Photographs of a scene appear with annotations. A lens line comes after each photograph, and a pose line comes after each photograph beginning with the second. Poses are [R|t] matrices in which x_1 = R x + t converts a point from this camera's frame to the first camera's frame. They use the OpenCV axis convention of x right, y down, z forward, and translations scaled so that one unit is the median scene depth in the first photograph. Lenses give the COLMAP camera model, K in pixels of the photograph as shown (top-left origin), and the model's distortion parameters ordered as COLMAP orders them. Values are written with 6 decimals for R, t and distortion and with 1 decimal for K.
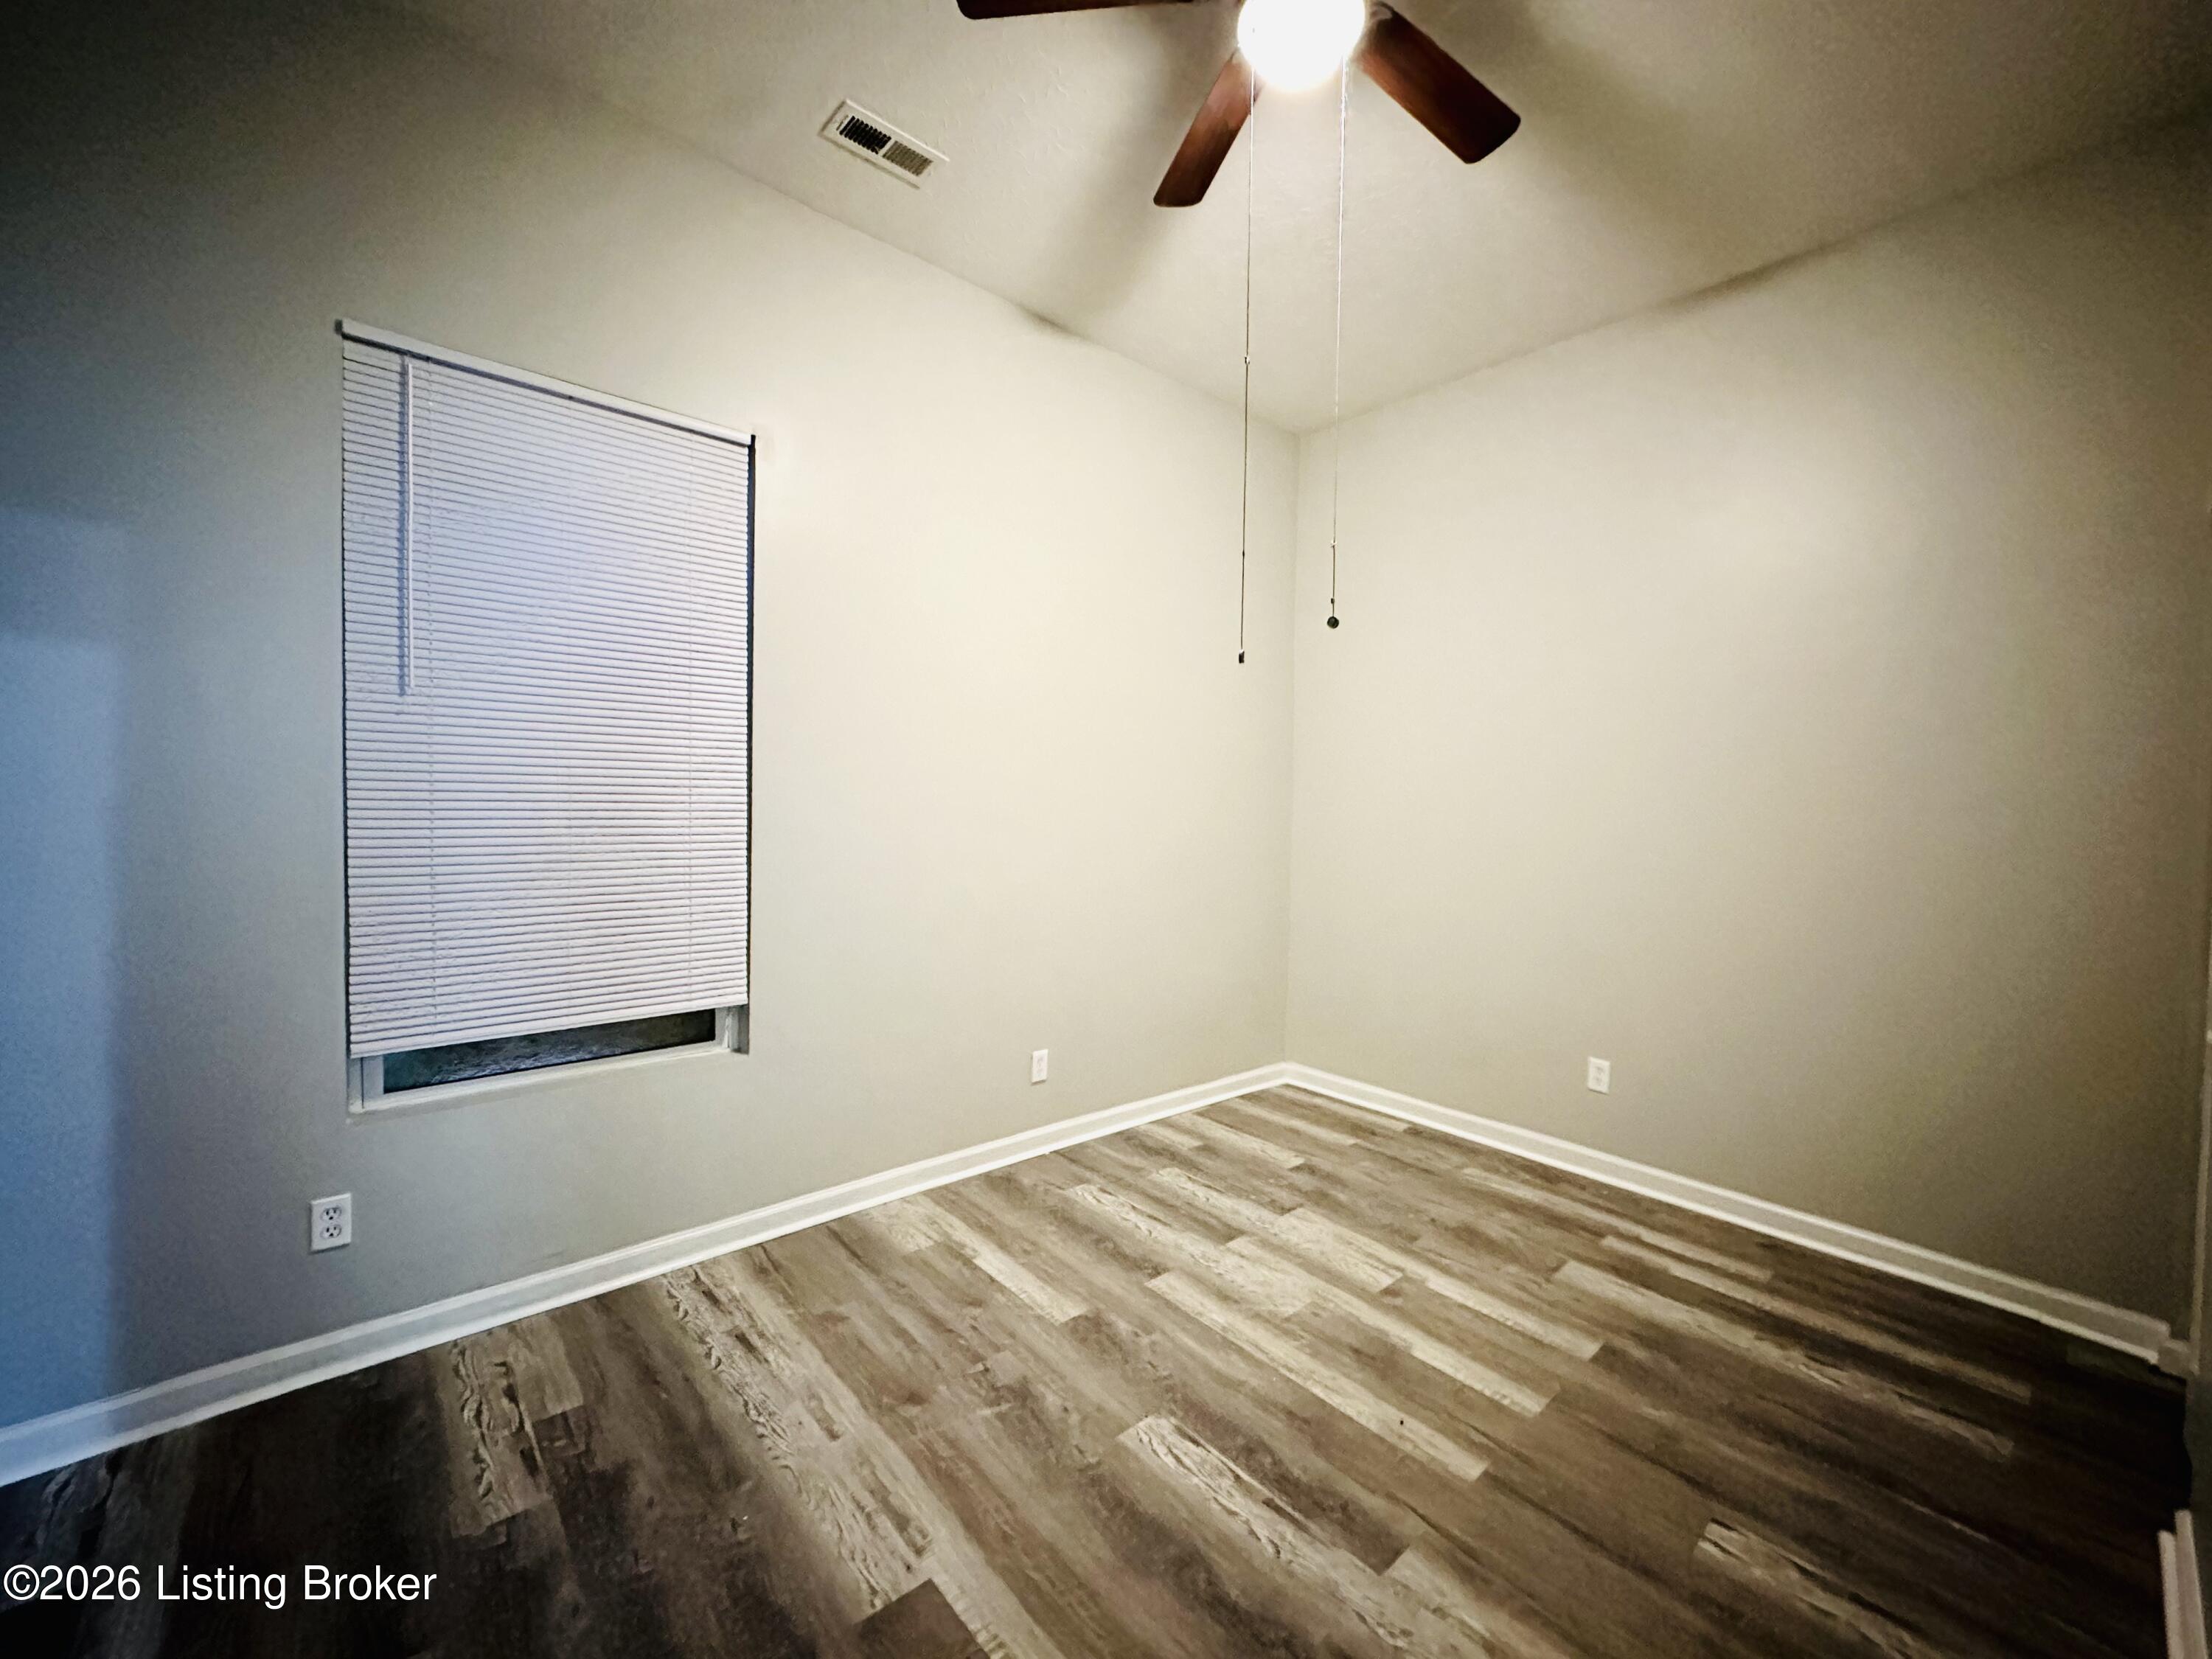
lens RADIAL K [[879.0, 0, 1107.3], [0, 879.0, 834.1], [0, 0, 1]] dist [-0.003531, 0.000848]
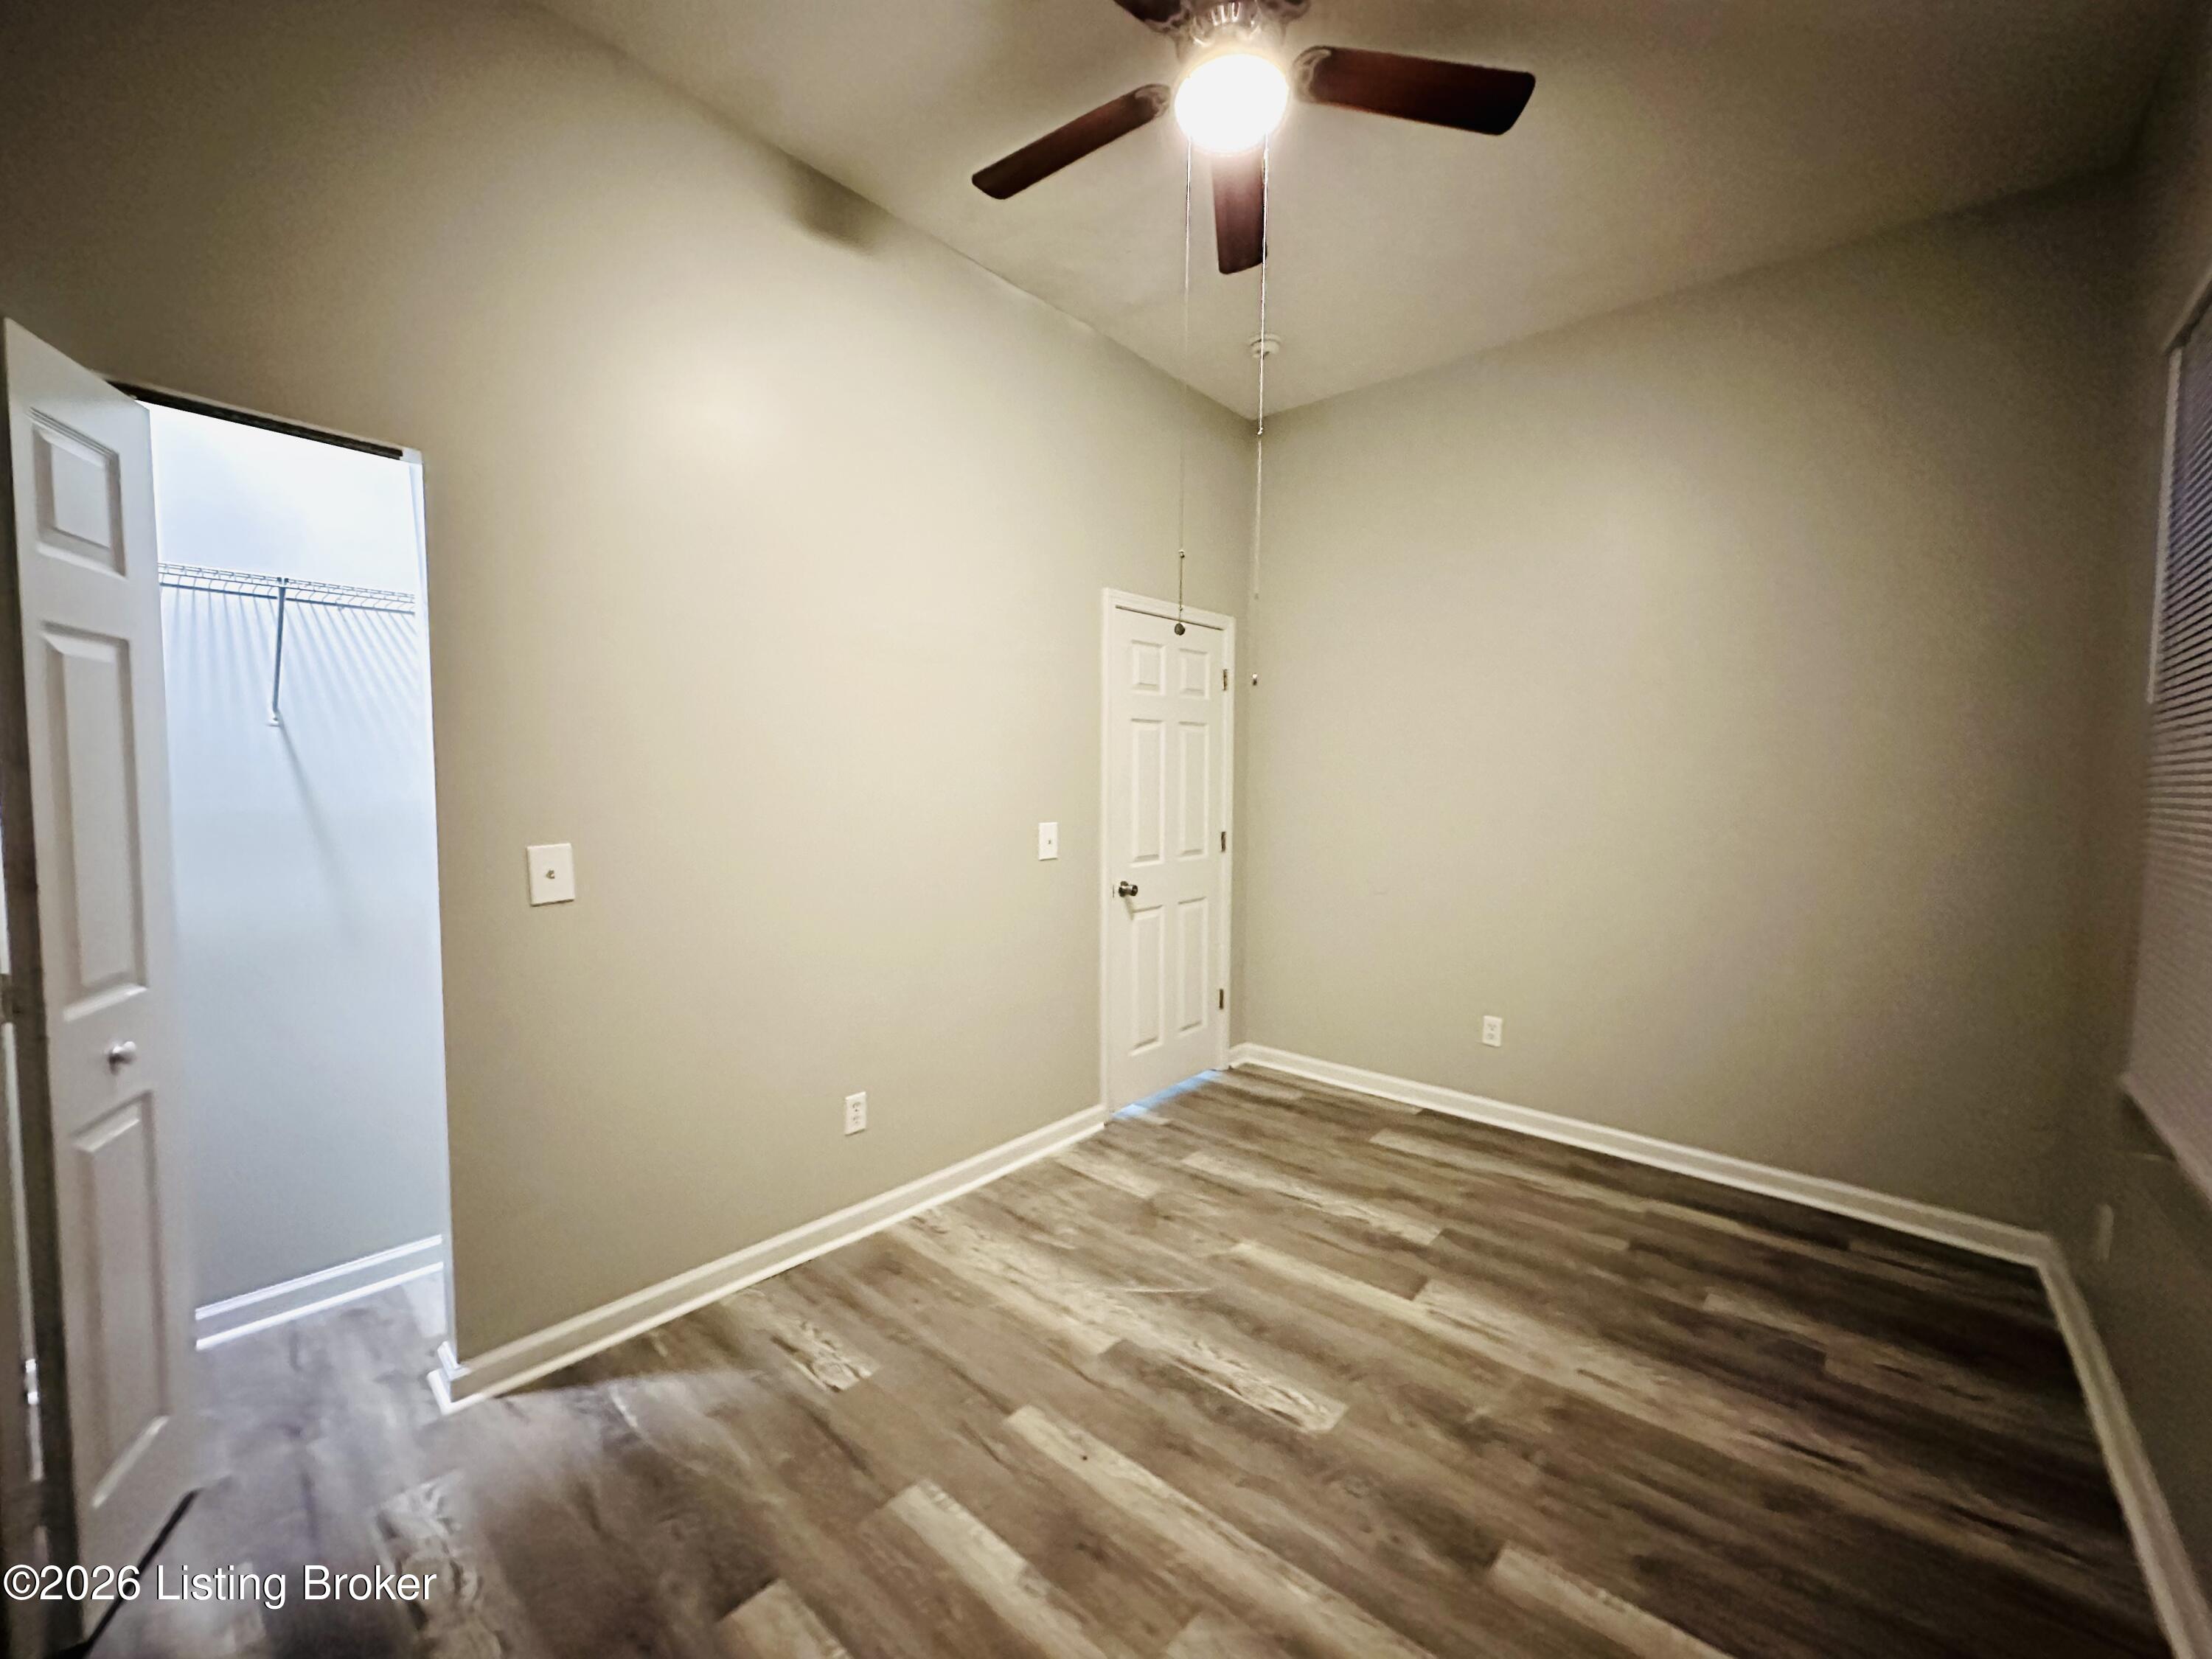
lens RADIAL K [[879.0, 0, 1105.3], [0, 879.0, 824.5], [0, 0, 1]] dist [-0.003531, 0.000848]
pose [[-0.991685, -0.023032, -0.126611, 0.436263], [-0.035885, 0.994321, 0.100191, -0.101537], [0.123584, 0.103901, -0.986880, 1.869099]]
